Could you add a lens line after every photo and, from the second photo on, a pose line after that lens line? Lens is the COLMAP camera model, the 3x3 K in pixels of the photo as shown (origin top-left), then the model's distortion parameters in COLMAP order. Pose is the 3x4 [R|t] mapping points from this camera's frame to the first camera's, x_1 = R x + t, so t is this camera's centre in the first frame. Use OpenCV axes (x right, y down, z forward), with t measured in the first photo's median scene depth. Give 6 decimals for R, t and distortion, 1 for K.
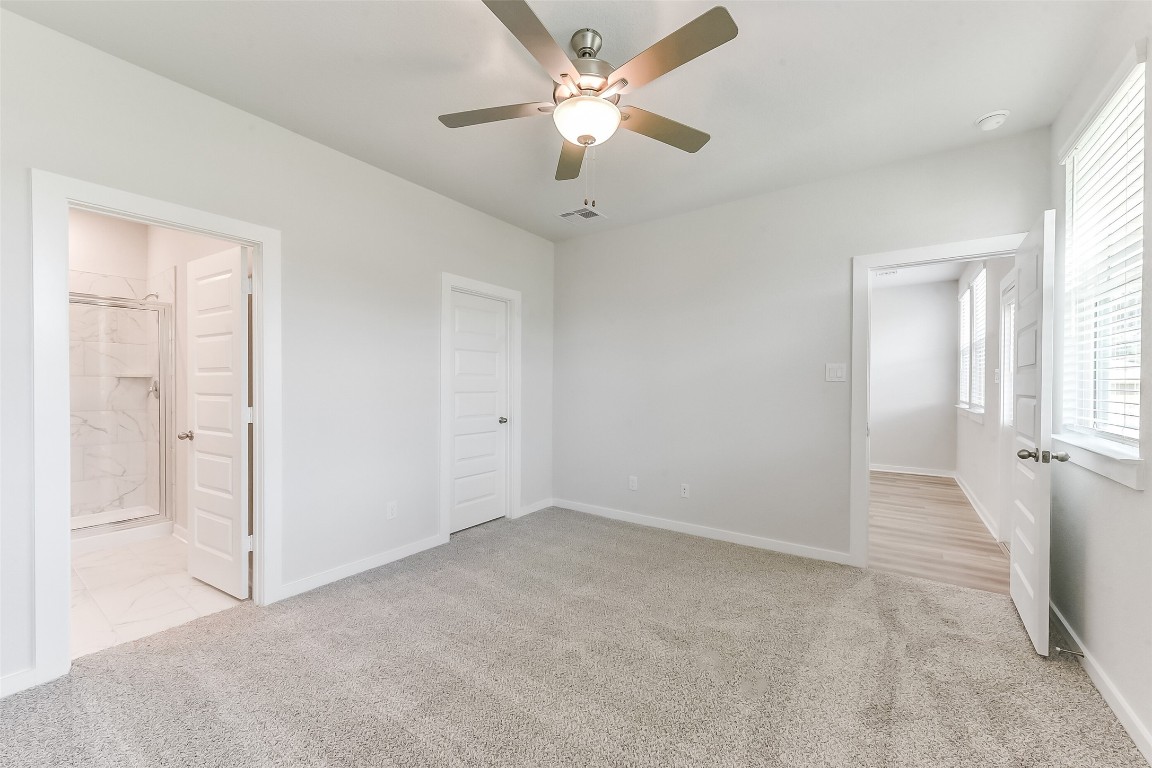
lens RADIAL K [[449.1, 0, 571.9], [0, 449.1, 392.6], [0, 0, 1]] dist [0.005874, -0.002178]
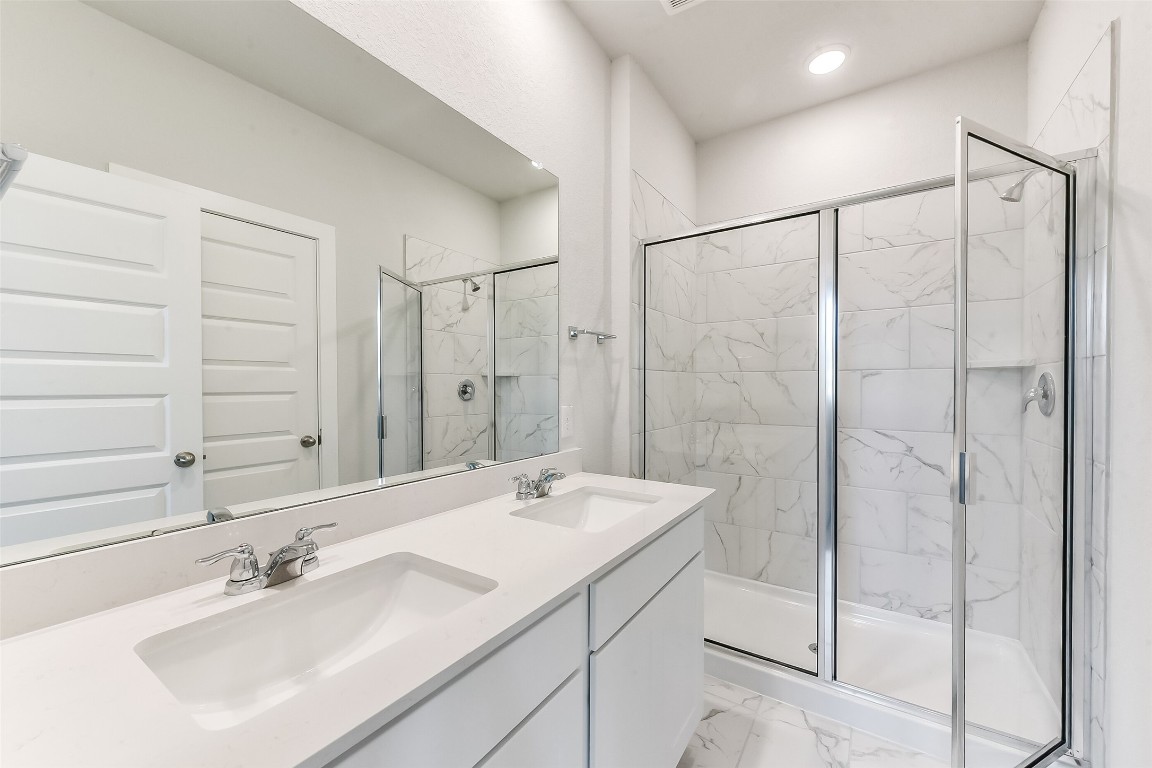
lens RADIAL K [[449.1, 0, 581.7], [0, 449.1, 387.2], [0, 0, 1]] dist [0.005874, -0.002178]
pose [[0.035276, -0.000404, -0.999378, -0.525007], [-0.016814, 0.999858, -0.000997, -0.005730], [0.999236, 0.016839, 0.035264, 0.561486]]
